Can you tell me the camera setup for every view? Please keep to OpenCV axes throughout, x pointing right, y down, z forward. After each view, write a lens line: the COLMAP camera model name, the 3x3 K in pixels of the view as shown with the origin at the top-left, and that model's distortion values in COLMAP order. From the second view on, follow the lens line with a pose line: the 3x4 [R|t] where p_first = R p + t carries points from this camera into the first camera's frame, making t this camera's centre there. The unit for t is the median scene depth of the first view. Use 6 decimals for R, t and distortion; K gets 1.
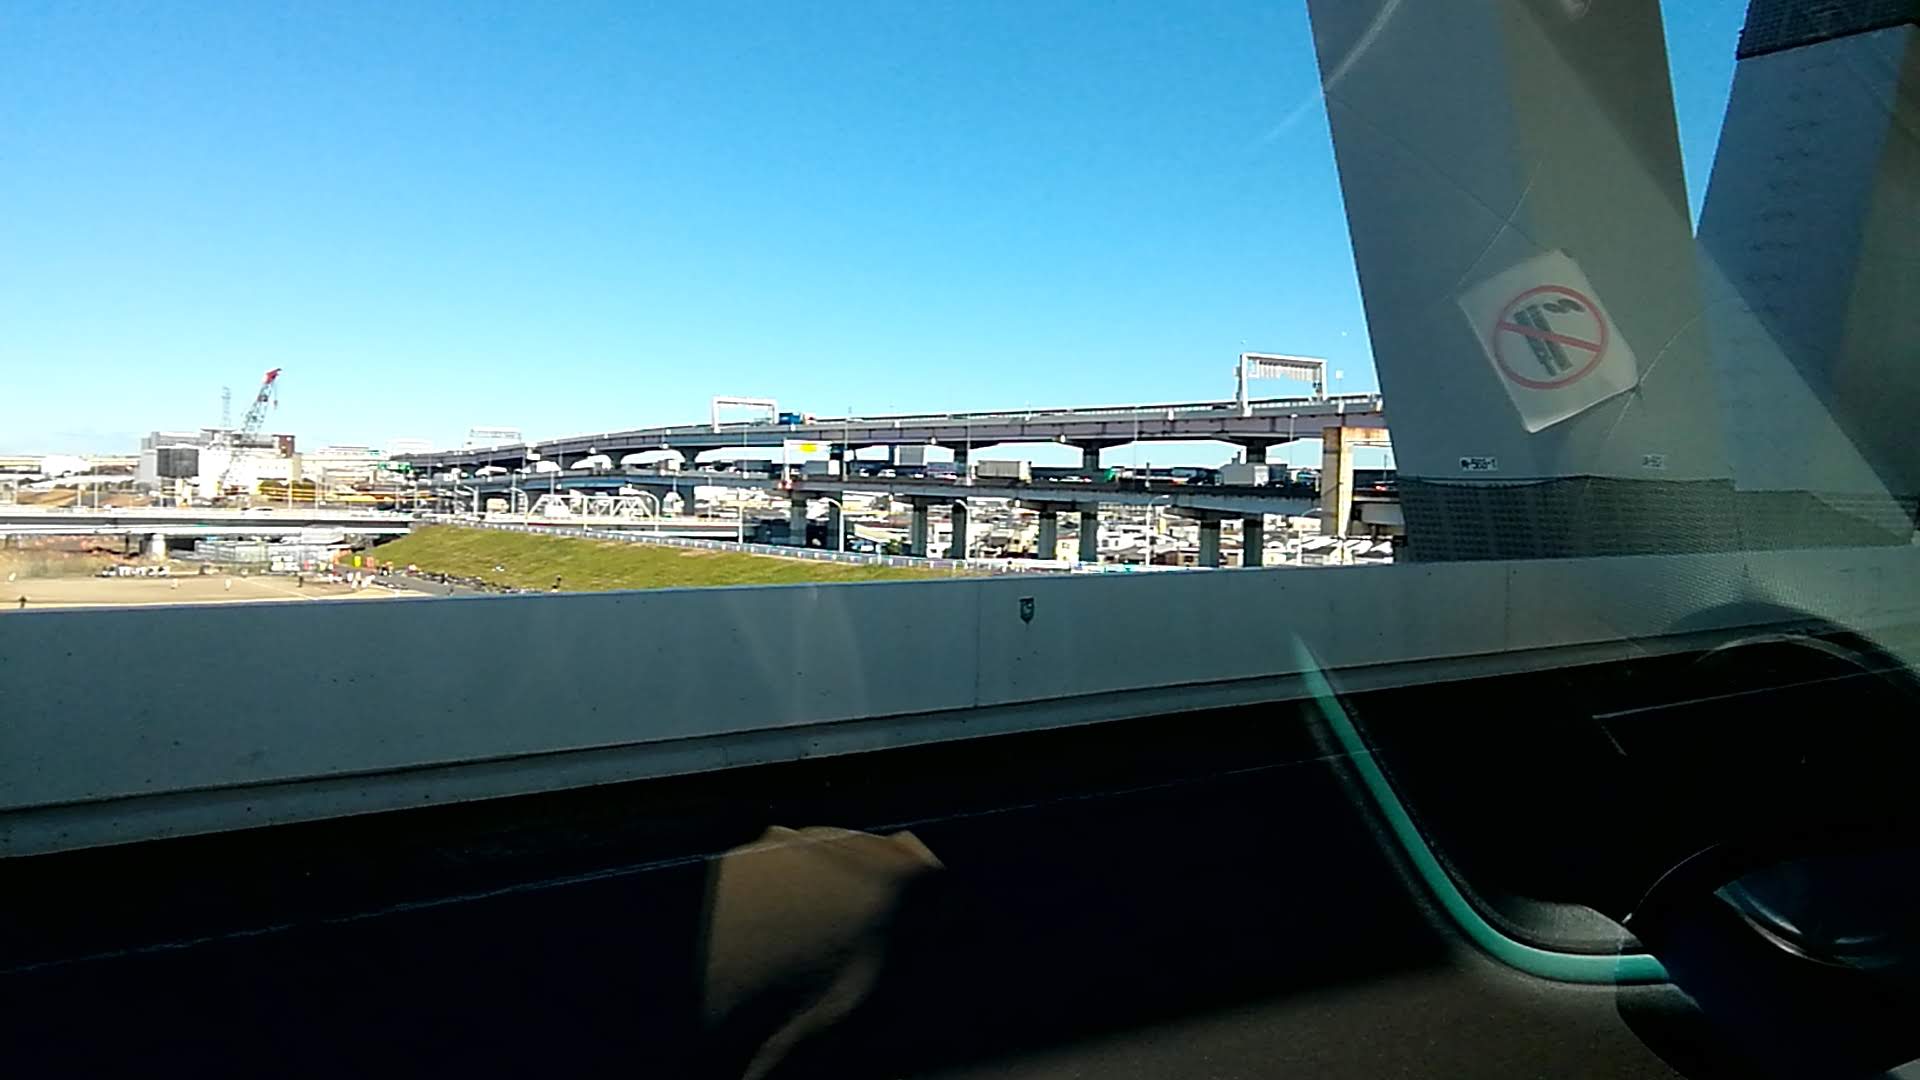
lens RADIAL K [[1510.3, 0, 954.8], [0, 1510.3, 550.4], [0, 0, 1]] dist [0.066025, -0.058863]
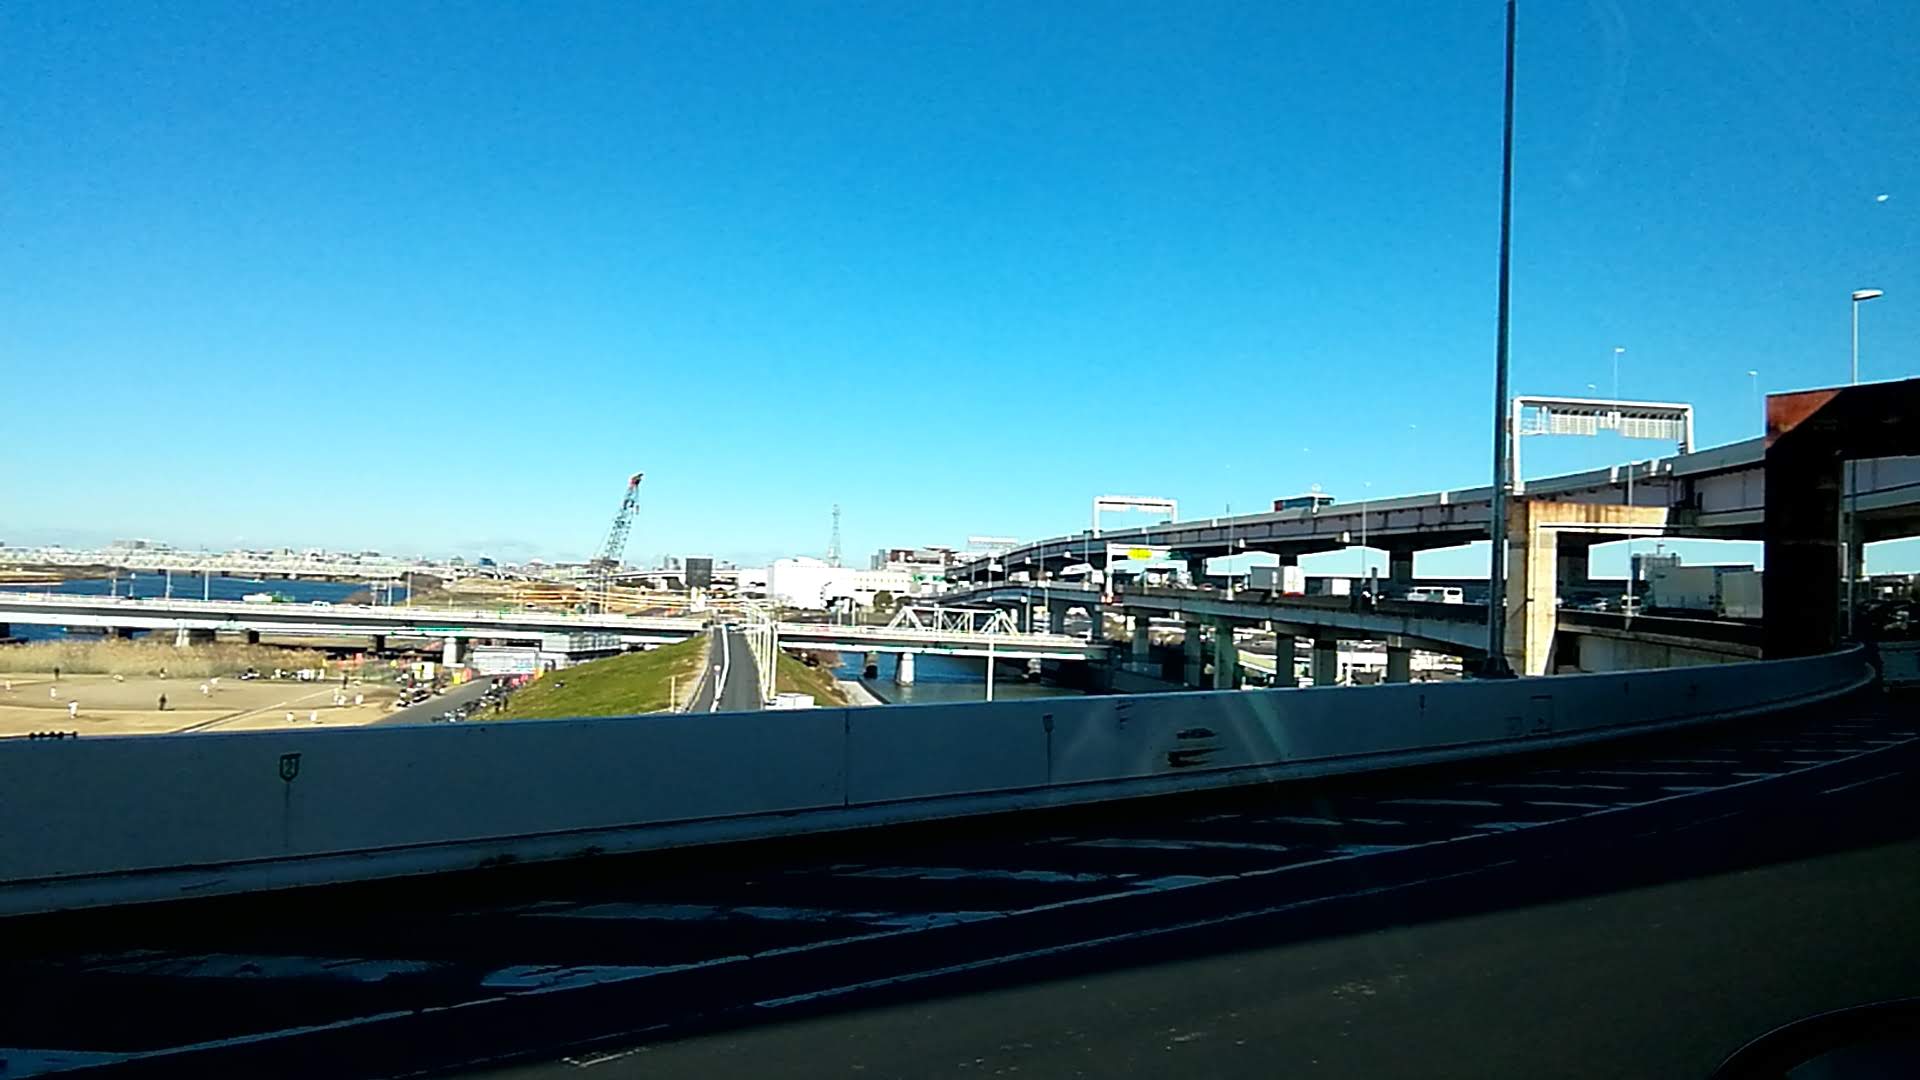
lens RADIAL K [[1510.3, 0, 933.8], [0, 1510.3, 497.3], [0, 0, 1]] dist [0.066025, -0.058863]
pose [[0.879724, -0.014306, -0.475269, 0.209167], [-0.040420, 0.993679, -0.104728, -0.008620], [0.473763, 0.111342, 0.873585, 0.248728]]
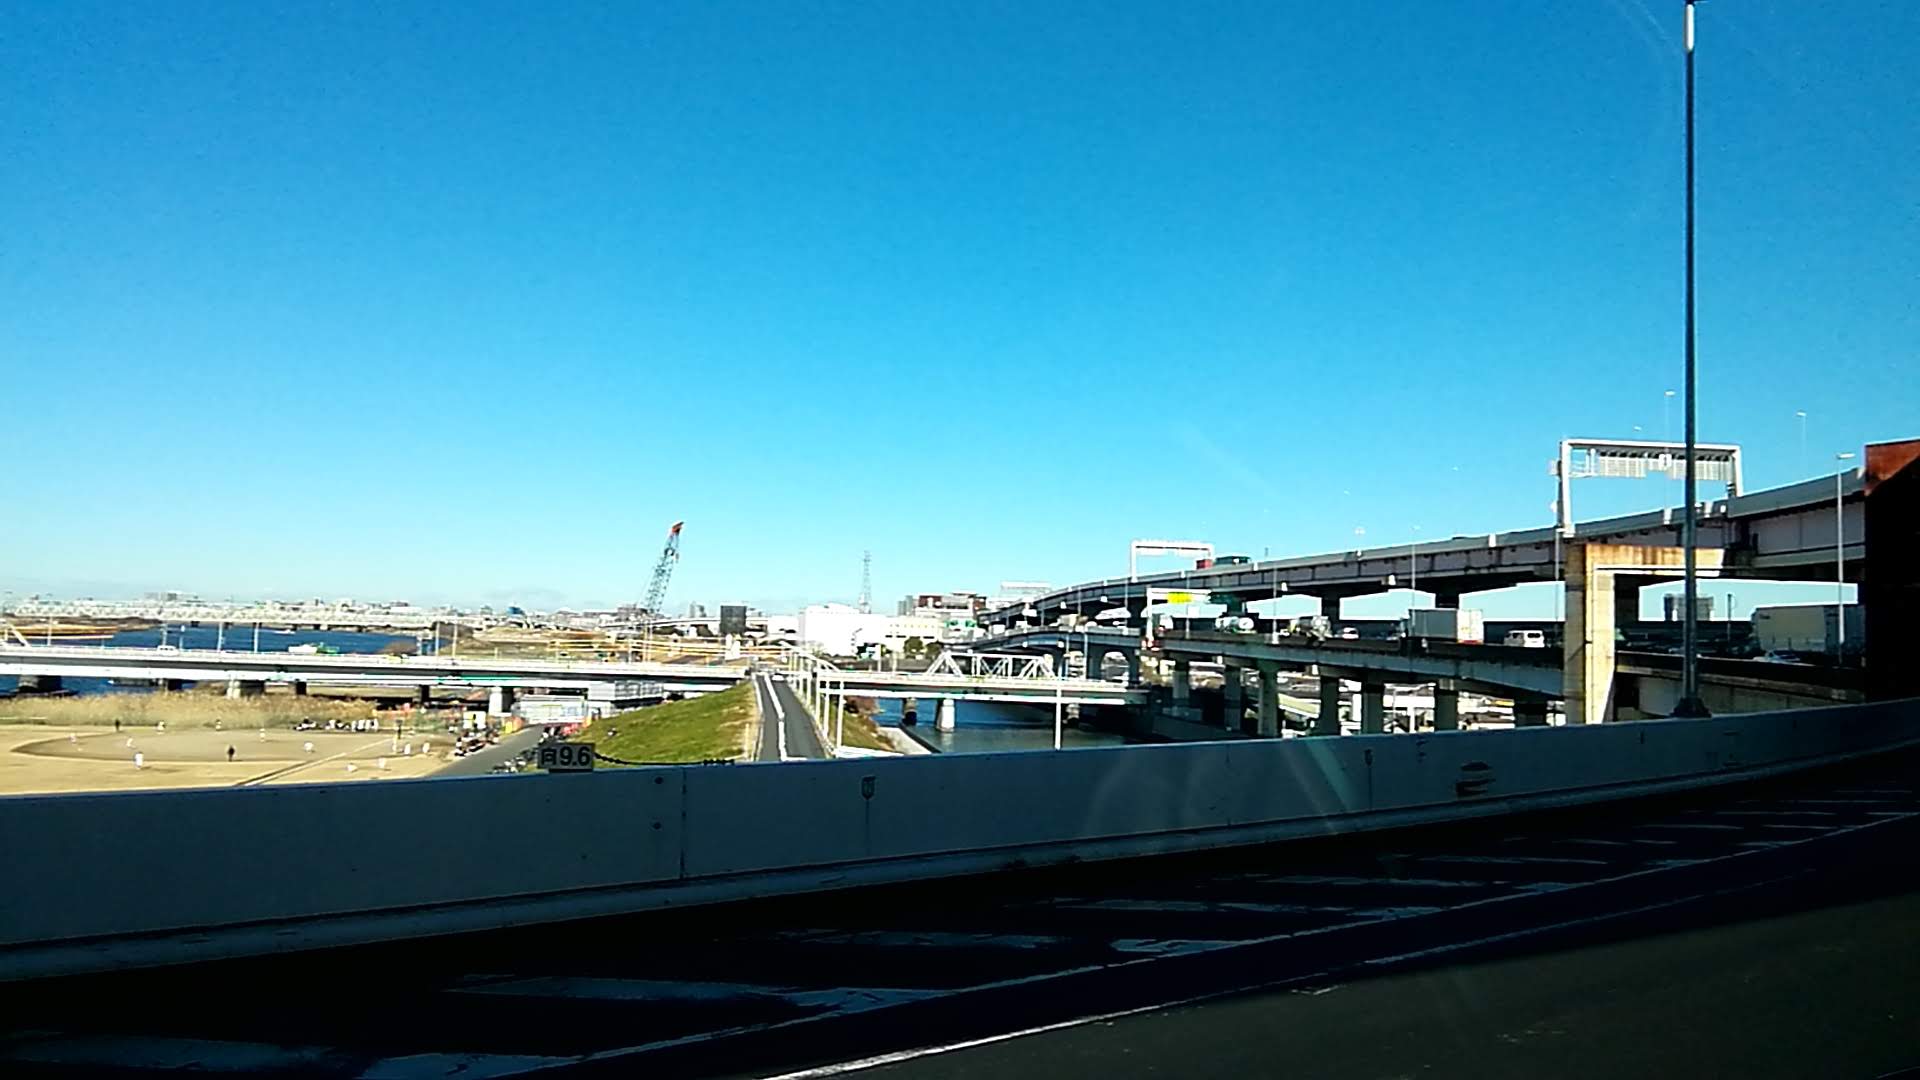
lens RADIAL K [[1510.3, 0, 936.8], [0, 1510.3, 492.2], [0, 0, 1]] dist [0.066025, -0.058863]
pose [[0.872537, -0.038147, -0.487056, 0.204438], [-0.033298, 0.989985, -0.137189, -0.008200], [0.487412, 0.135921, 0.862529, 0.238998]]
